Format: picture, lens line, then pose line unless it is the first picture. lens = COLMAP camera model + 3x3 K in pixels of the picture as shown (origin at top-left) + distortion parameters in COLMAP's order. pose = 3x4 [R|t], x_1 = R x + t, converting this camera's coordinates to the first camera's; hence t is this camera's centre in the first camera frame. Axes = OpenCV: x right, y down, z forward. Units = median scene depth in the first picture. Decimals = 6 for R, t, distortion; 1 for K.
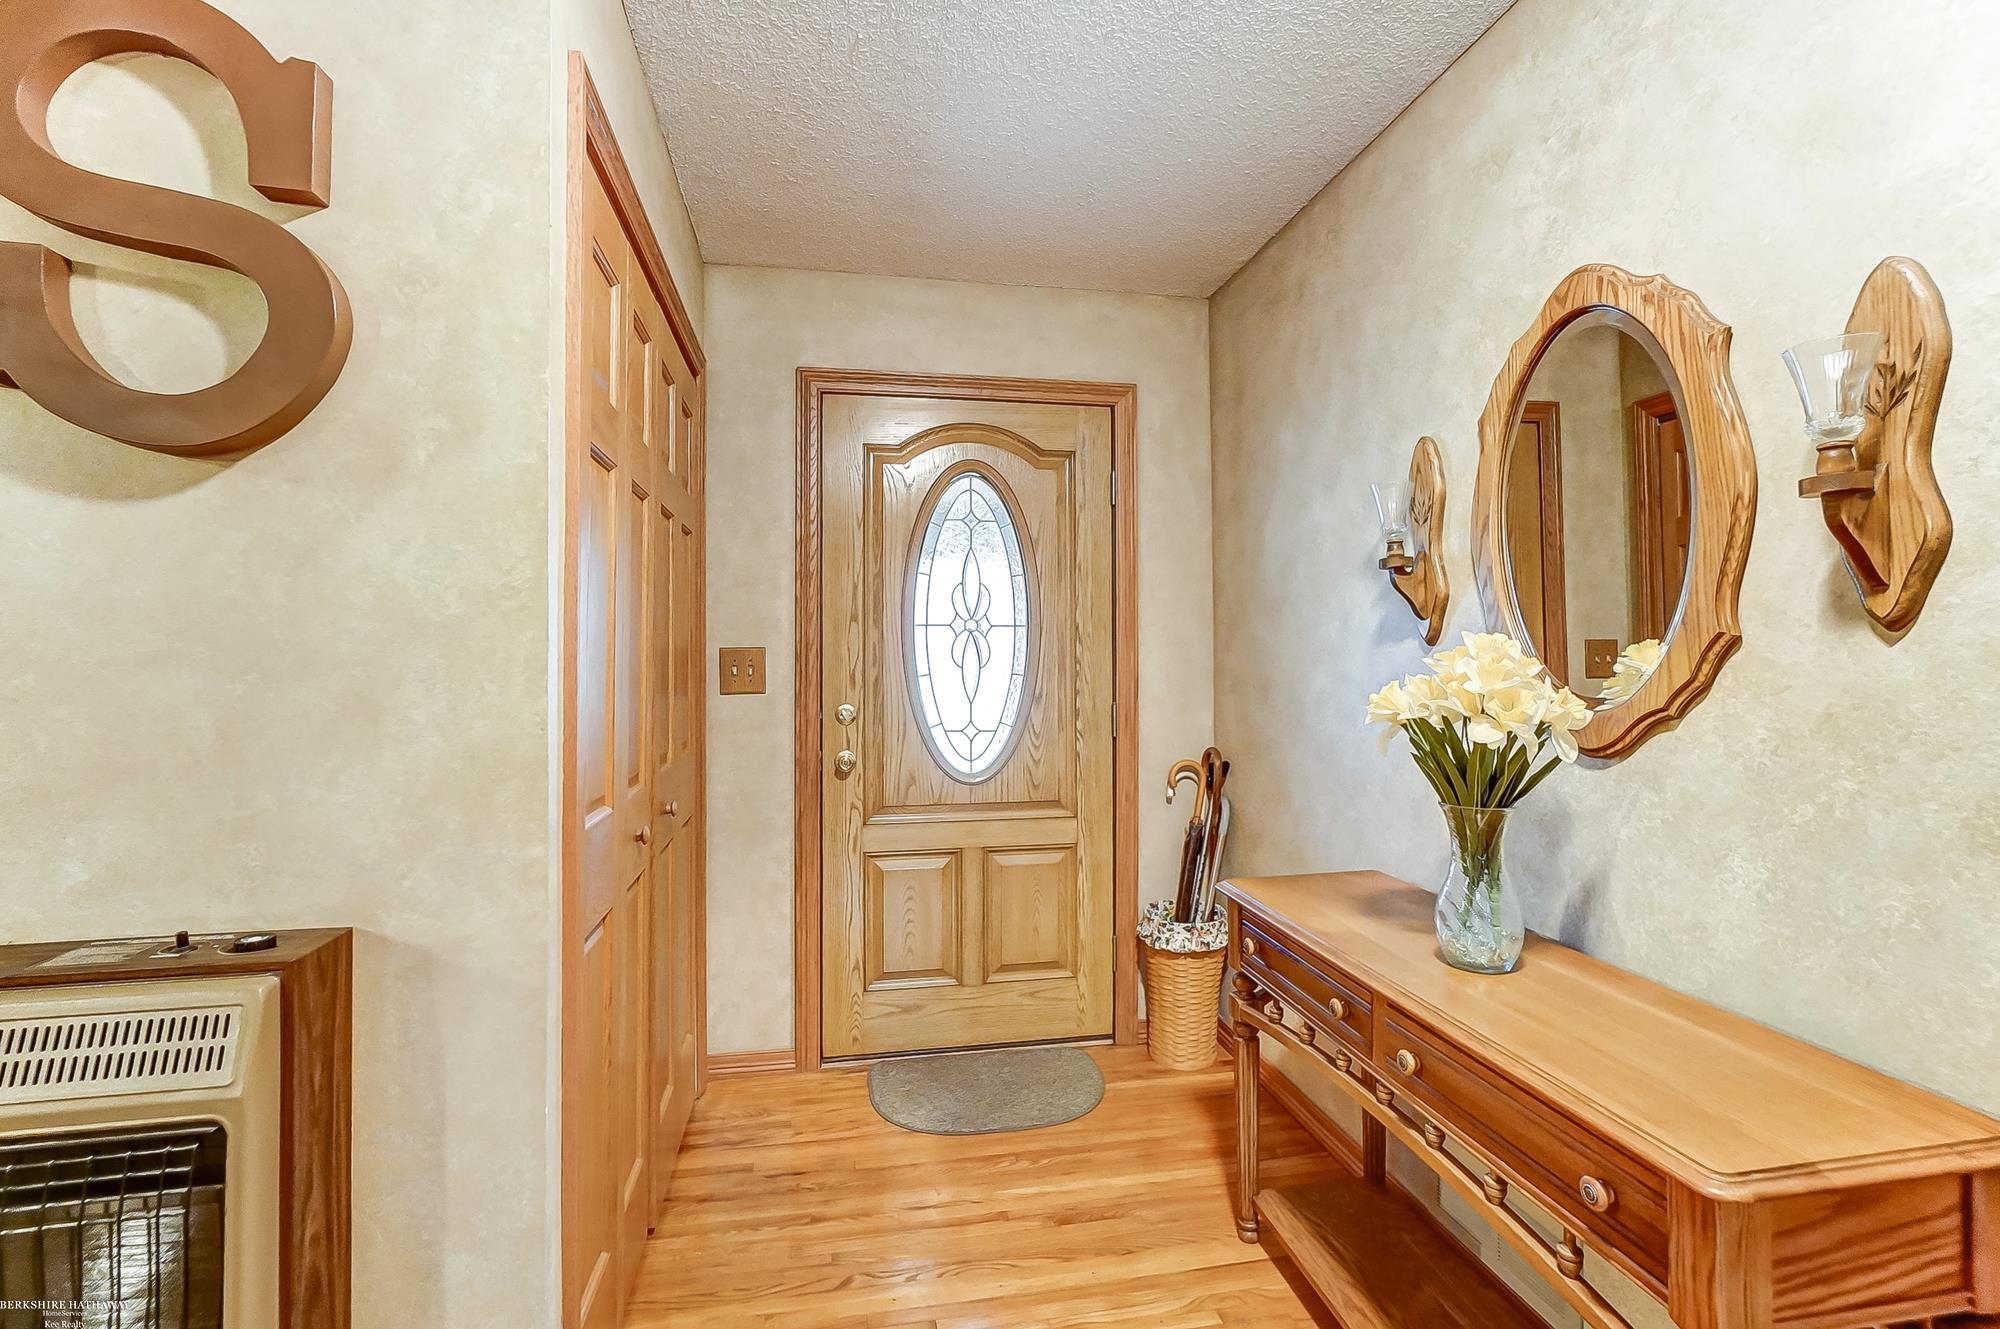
lens RADIAL K [[910.3, 0, 992.5], [0, 910.3, 657.6], [0, 0, 1]] dist [-0.001711, -0.000429]
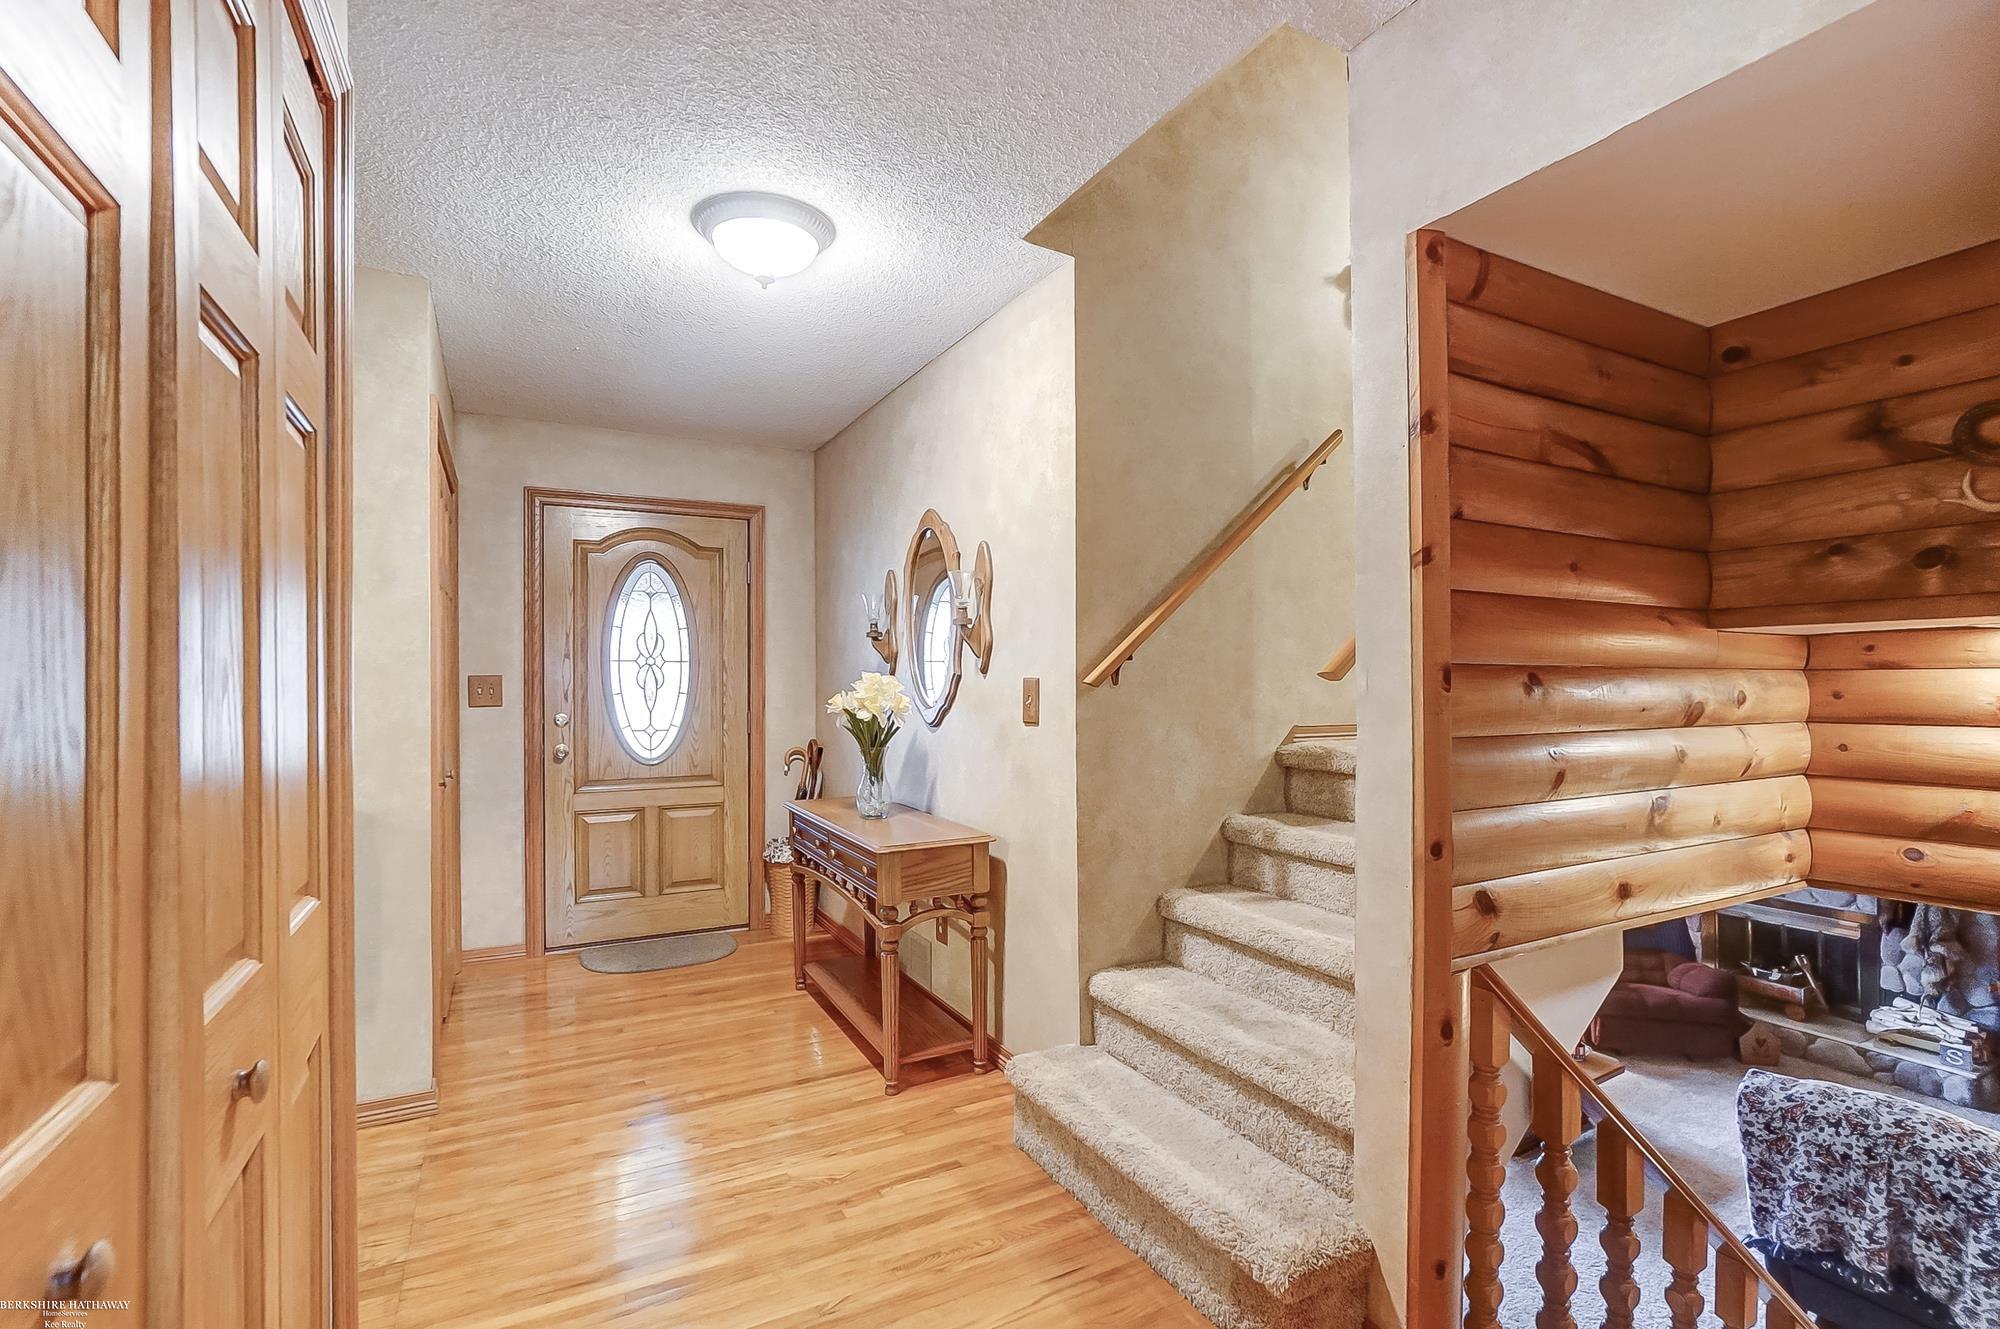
lens RADIAL K [[898.9, 0, 996.6], [0, 898.9, 688.3], [0, 0, 1]] dist [-0.028748, 0.013884]
pose [[0.950171, -0.001231, 0.311727, 0.060412], [-0.001622, 0.999959, 0.008892, -0.004070], [-0.311725, -0.008954, 0.950130, -0.608143]]
